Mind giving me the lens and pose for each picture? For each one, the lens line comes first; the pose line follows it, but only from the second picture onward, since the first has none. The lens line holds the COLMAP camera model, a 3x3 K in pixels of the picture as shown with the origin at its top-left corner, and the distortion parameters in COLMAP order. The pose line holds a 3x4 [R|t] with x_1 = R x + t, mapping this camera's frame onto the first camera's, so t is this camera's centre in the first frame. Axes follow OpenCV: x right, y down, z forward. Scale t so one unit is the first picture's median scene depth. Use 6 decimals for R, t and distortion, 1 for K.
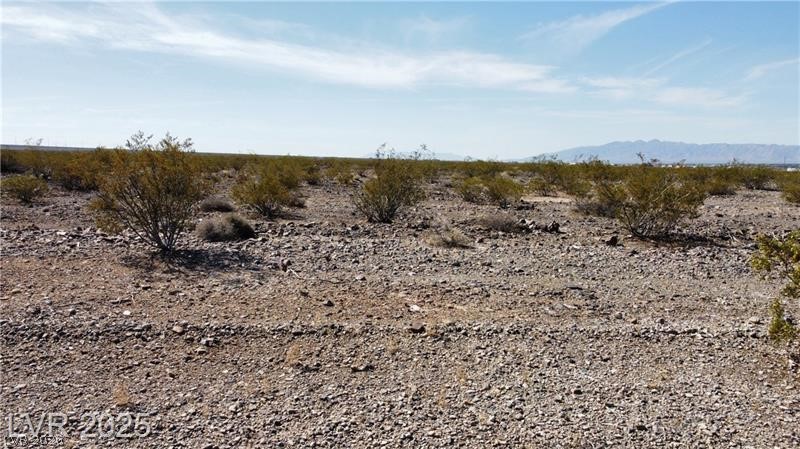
lens RADIAL K [[597.7, 0, 399.6], [0, 597.7, 225.9], [0, 0, 1]] dist [-0.008528, -0.007726]
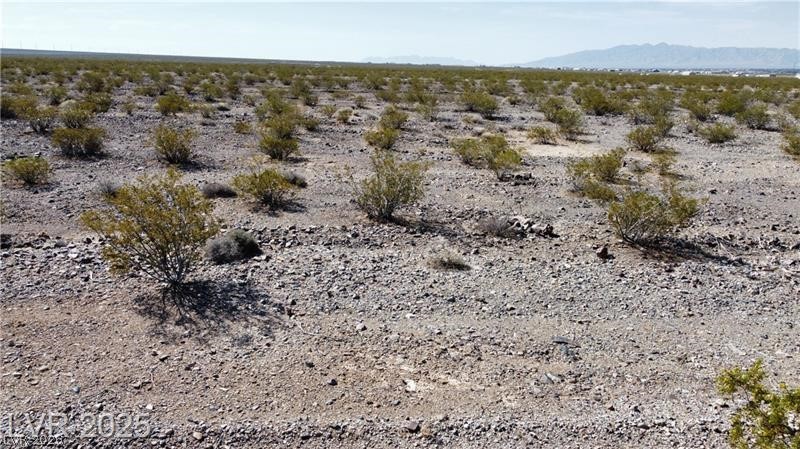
lens RADIAL K [[597.7, 0, 399.7], [0, 597.7, 222.5], [0, 0, 1]] dist [-0.008528, -0.007726]
pose [[0.999870, 0.015250, 0.005287, -0.004628], [-0.015885, 0.987839, 0.154669, -0.247164], [-0.002864, -0.154733, 0.987952, -0.022832]]
